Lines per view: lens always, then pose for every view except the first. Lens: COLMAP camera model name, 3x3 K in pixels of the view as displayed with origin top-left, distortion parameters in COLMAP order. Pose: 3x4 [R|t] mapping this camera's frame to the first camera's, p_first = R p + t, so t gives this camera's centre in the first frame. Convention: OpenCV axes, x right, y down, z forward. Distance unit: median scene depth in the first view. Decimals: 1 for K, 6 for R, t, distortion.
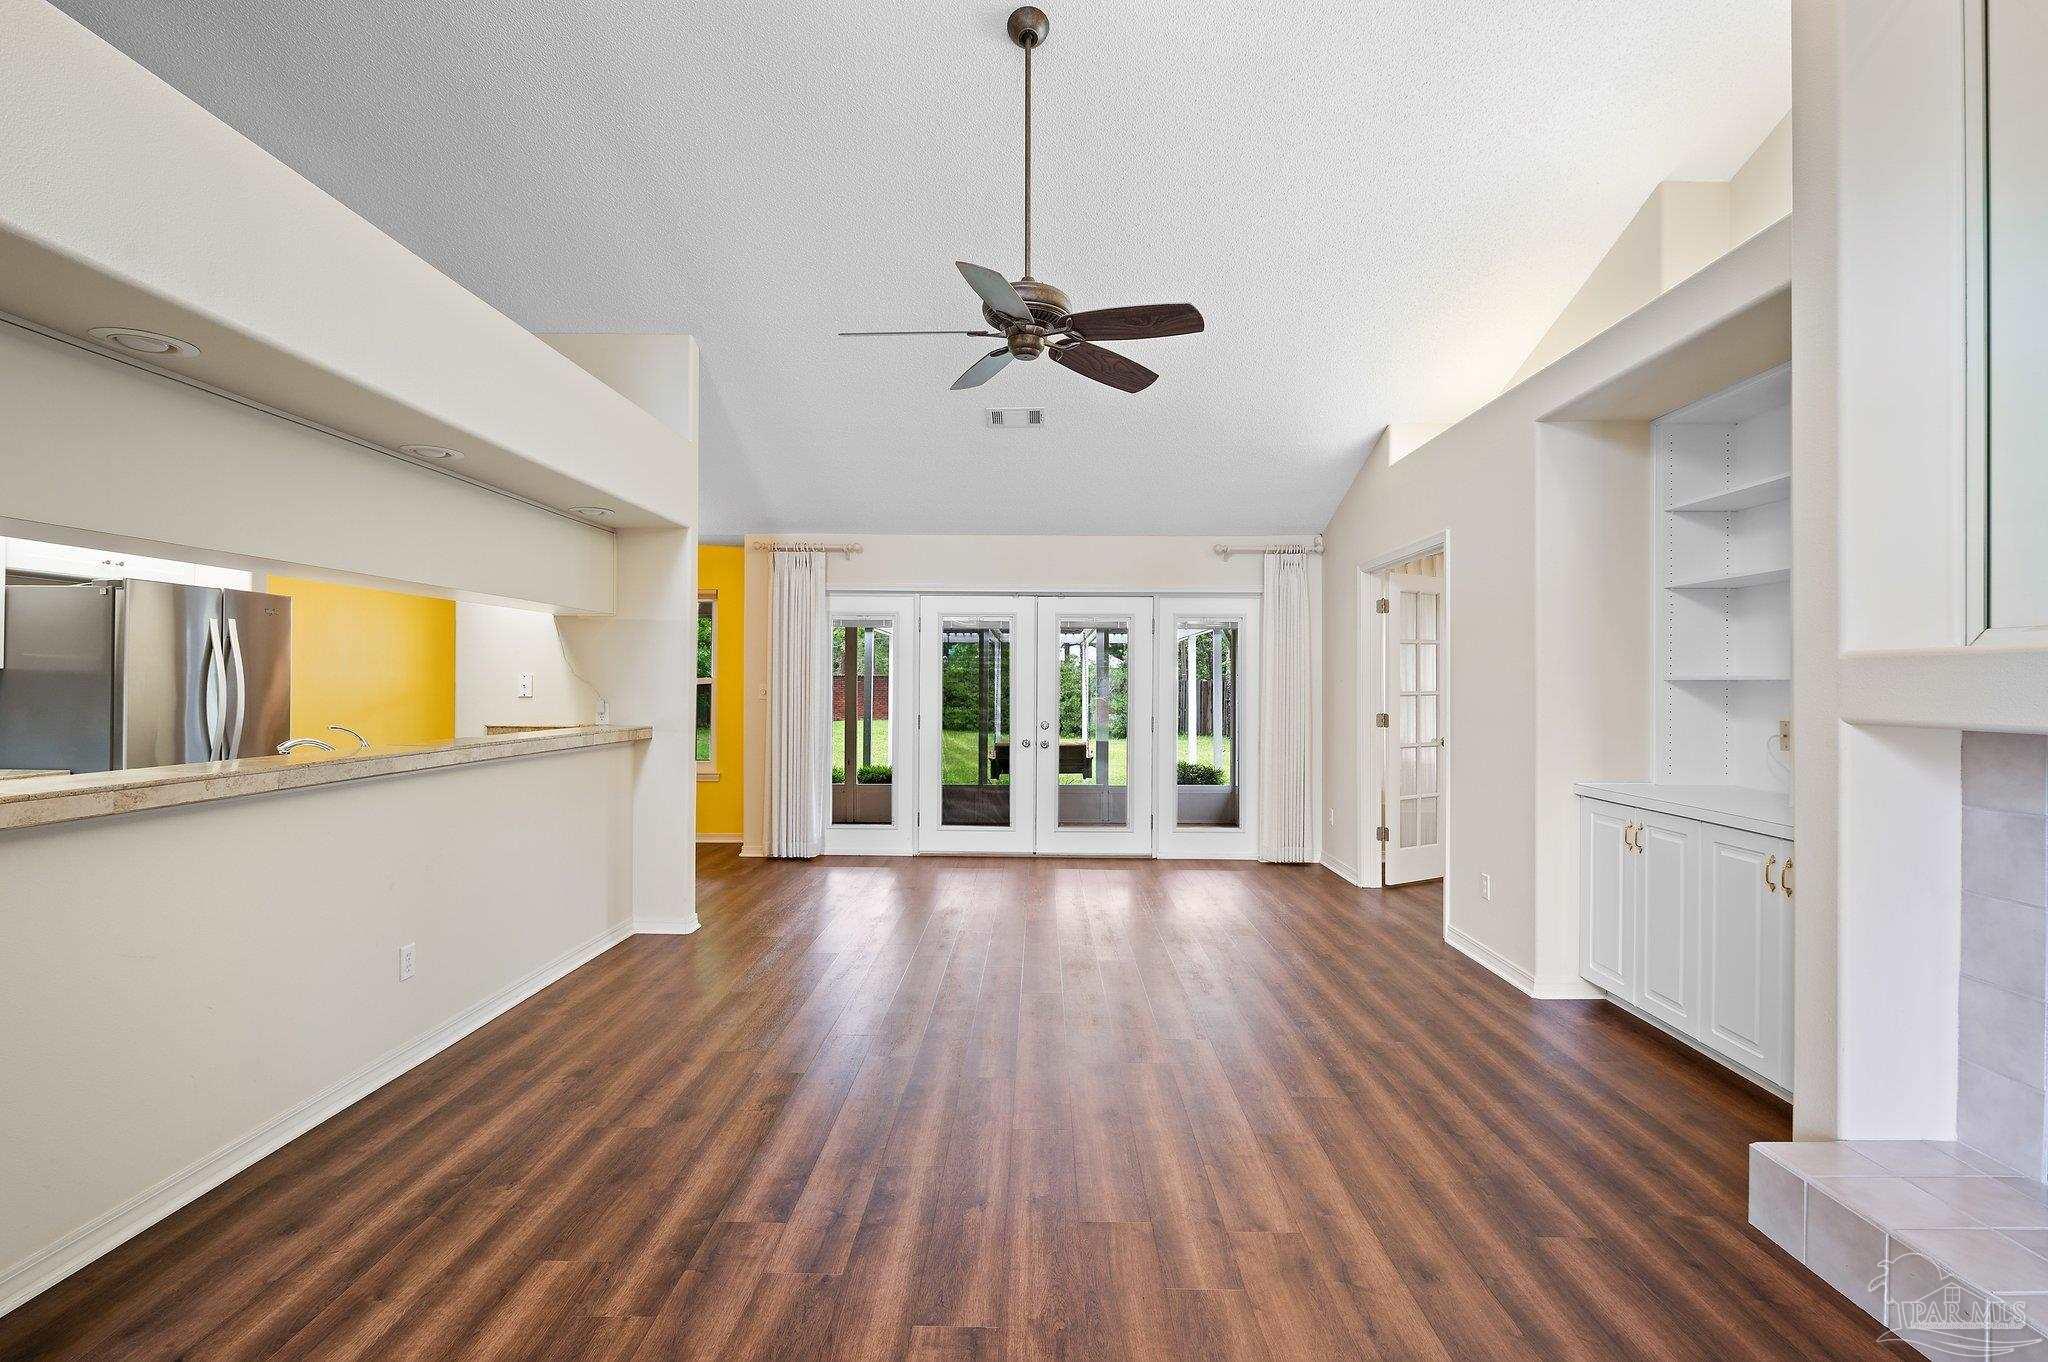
lens RADIAL K [[945.6, 0, 1024.0], [0, 945.6, 681.0], [0, 0, 1]] dist [0.003359, 0.000438]
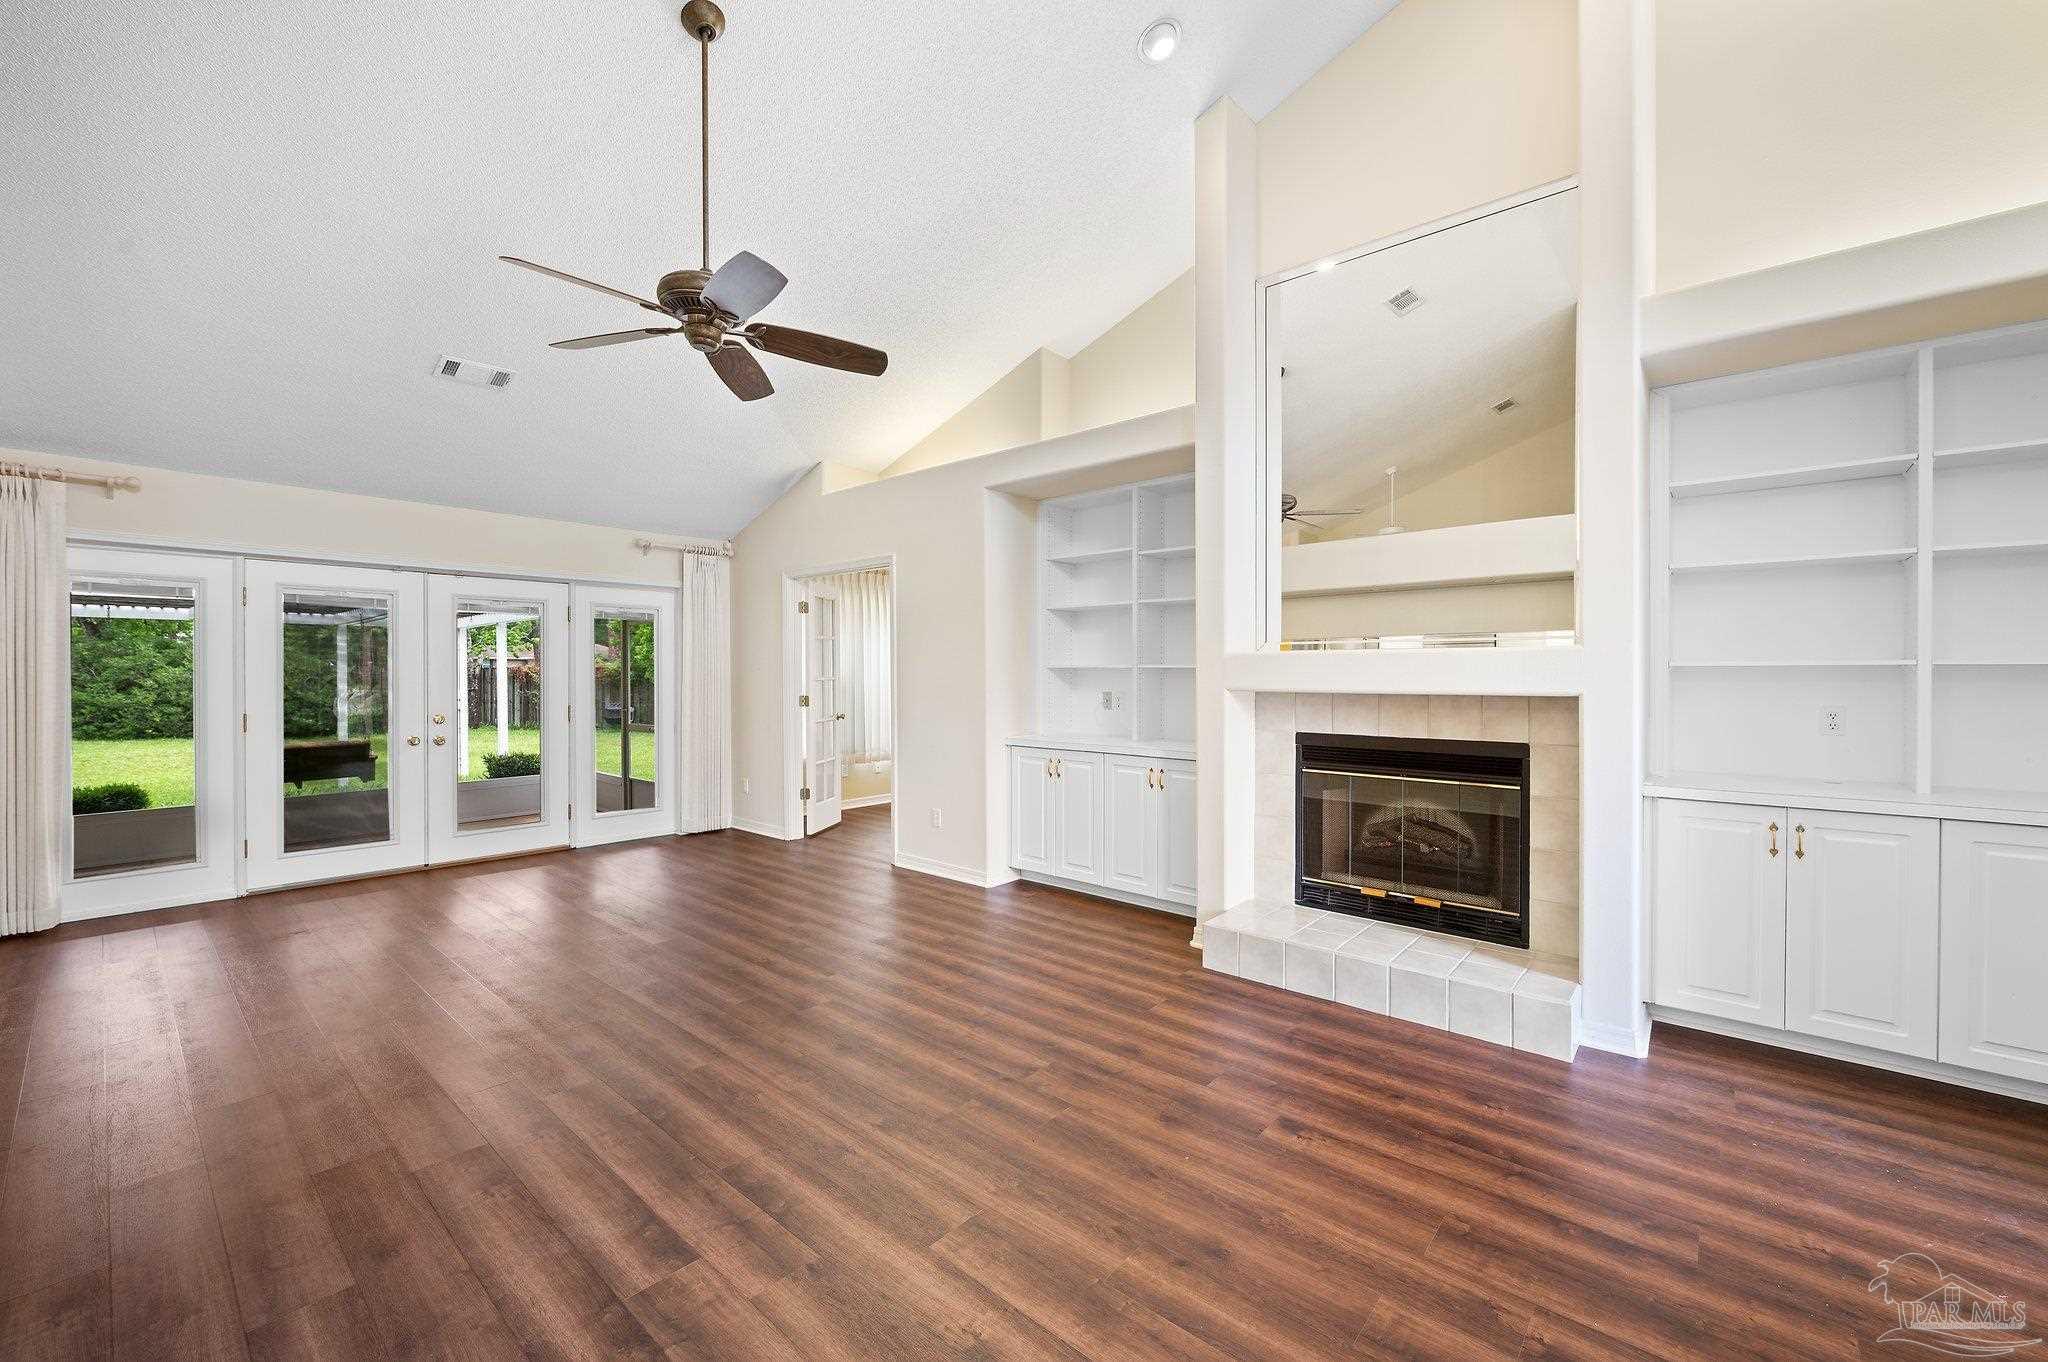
lens RADIAL K [[825.3, 0, 1024.0], [0, 825.3, 681.0], [0, 0, 1]] dist [-0.000564, -0.000045]
pose [[0.645955, -0.013339, 0.763259, -0.380884], [0.001677, 0.999870, 0.016054, -0.001361], [-0.763374, -0.009090, 0.645893, 0.142354]]
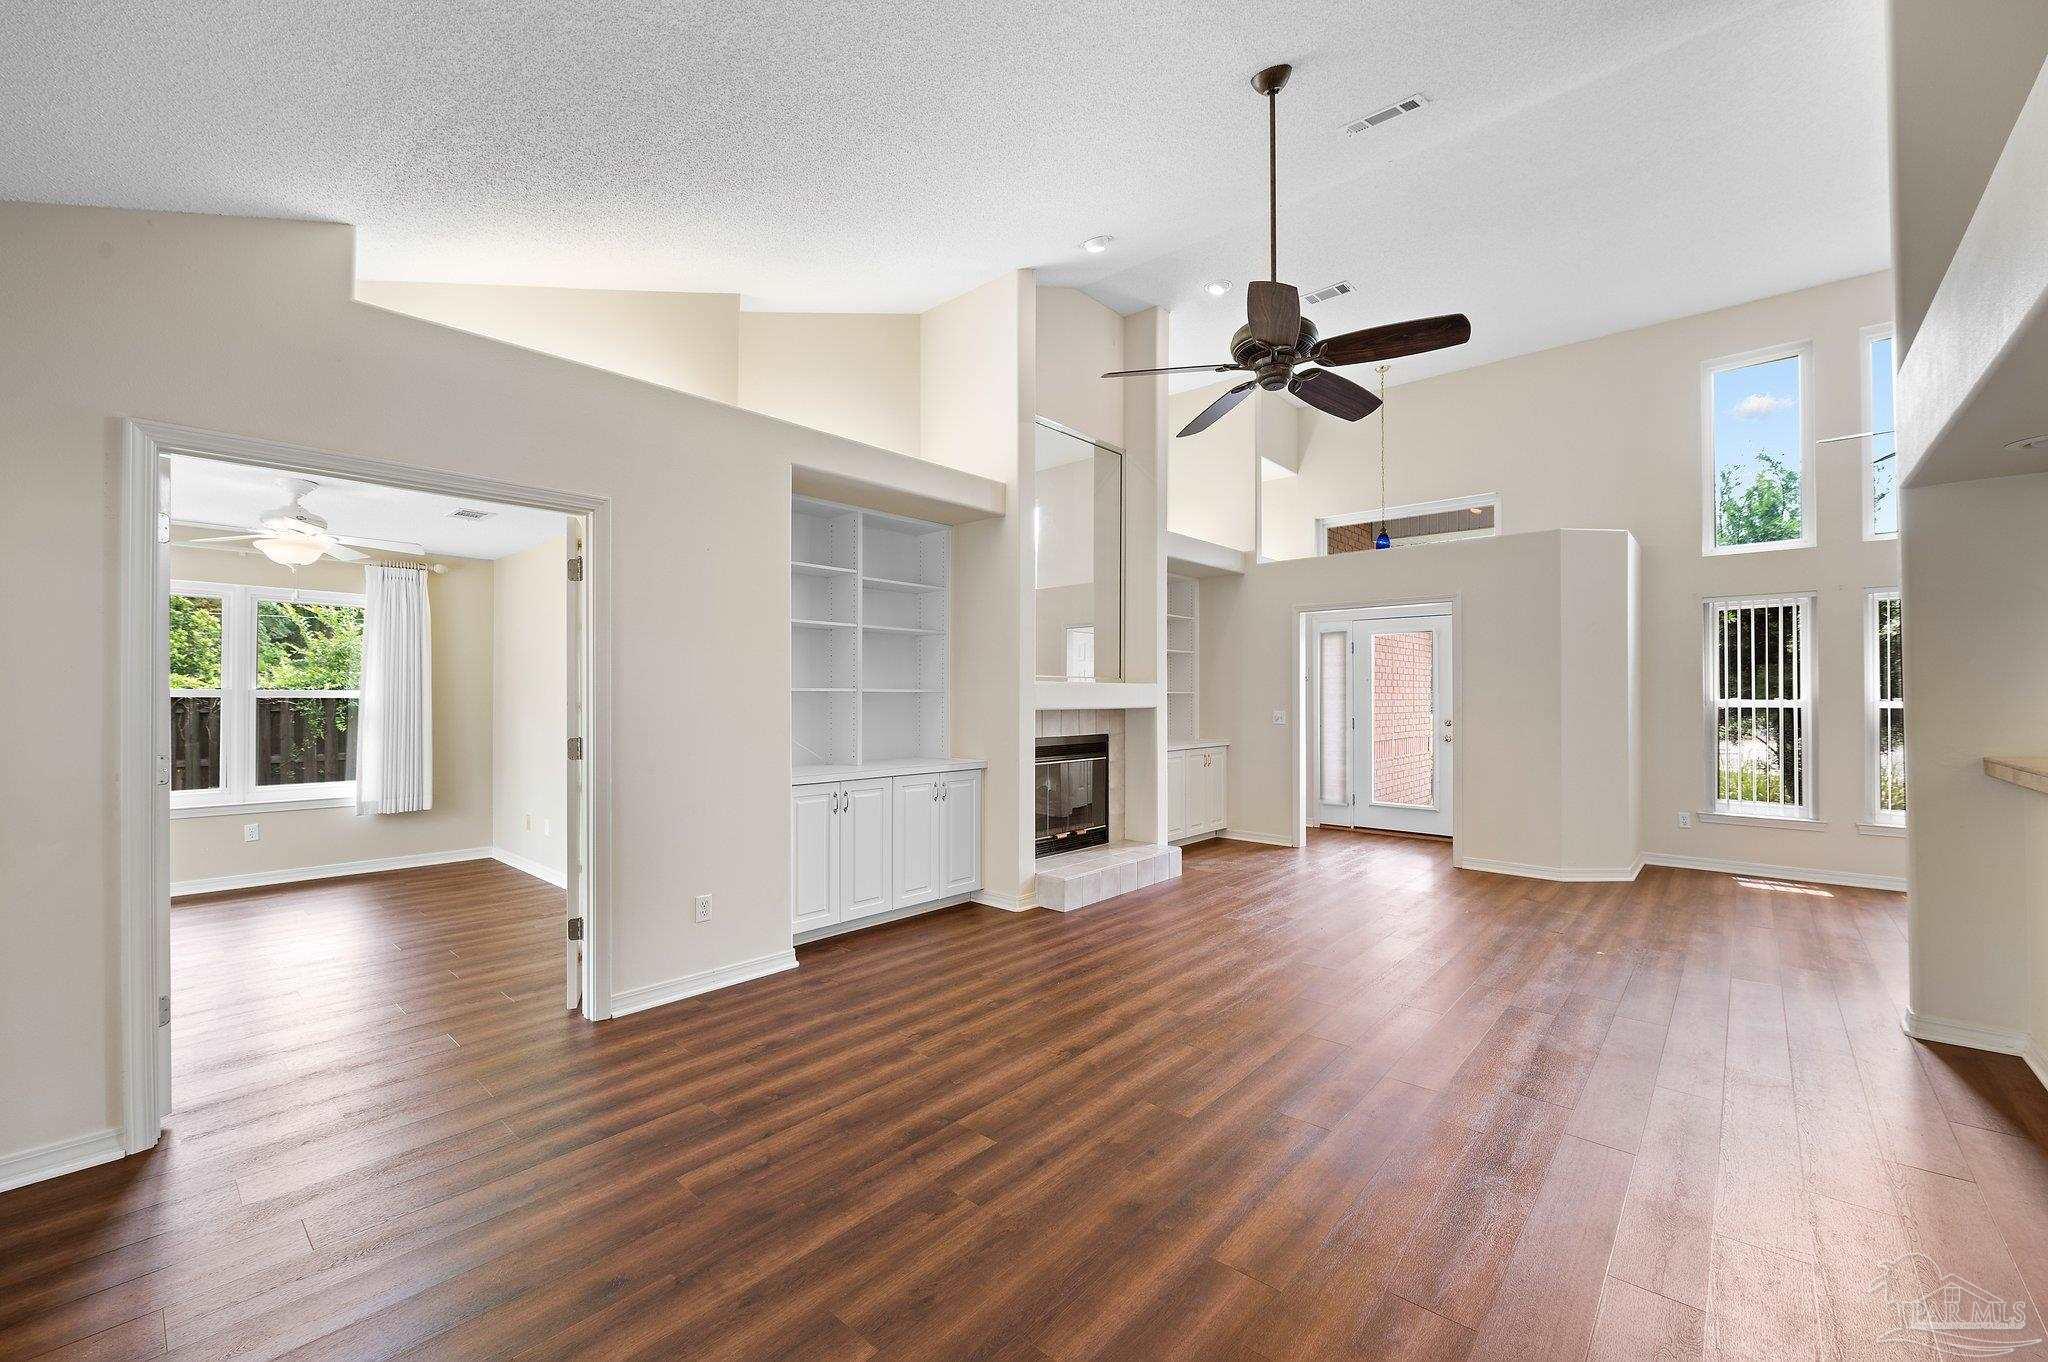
lens RADIAL K [[825.3, 0, 1024.0], [0, 825.3, 681.0], [0, 0, 1]] dist [-0.000564, -0.000045]
pose [[-0.763512, 0.010298, 0.645711, -0.319654], [-0.004165, 0.999774, -0.020869, 0.007995], [-0.645780, -0.018623, -0.763297, 1.582151]]
